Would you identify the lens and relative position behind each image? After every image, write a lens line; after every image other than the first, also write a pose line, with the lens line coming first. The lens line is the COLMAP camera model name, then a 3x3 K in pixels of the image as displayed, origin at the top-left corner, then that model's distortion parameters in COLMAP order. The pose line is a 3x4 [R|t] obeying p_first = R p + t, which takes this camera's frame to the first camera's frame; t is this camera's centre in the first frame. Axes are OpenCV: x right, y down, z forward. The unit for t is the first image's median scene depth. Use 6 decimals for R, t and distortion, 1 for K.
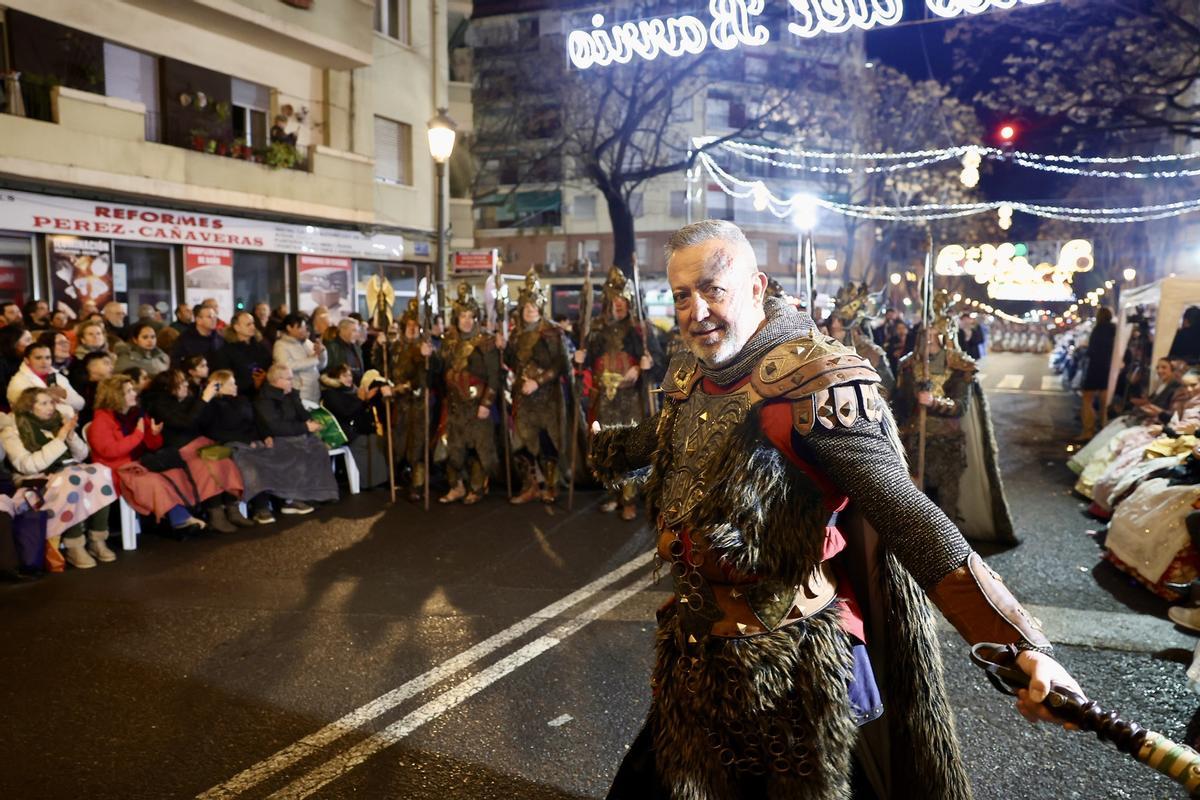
lens RADIAL K [[882.9, 0, 588.9], [0, 882.9, 396.6], [0, 0, 1]] dist [-0.119463, 0.124132]
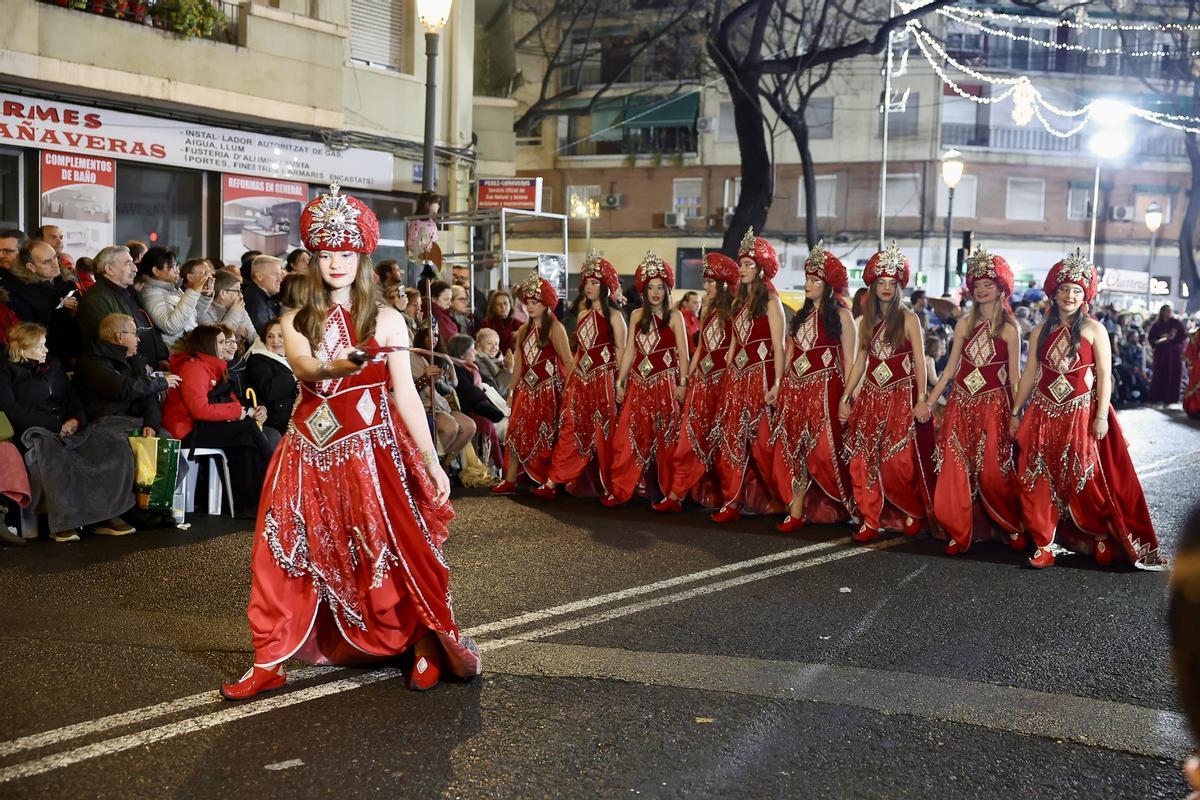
lens RADIAL K [[1486.9, 0, 600.0], [0, 1486.9, 400.0], [0, 0, 1]] dist [0.062934, 0.052066]
pose [[0.989053, 0.038491, -0.142451, 0.109014], [-0.043534, 0.998525, -0.032454, 0.028617], [0.140991, 0.038300, 0.989270, -0.054036]]
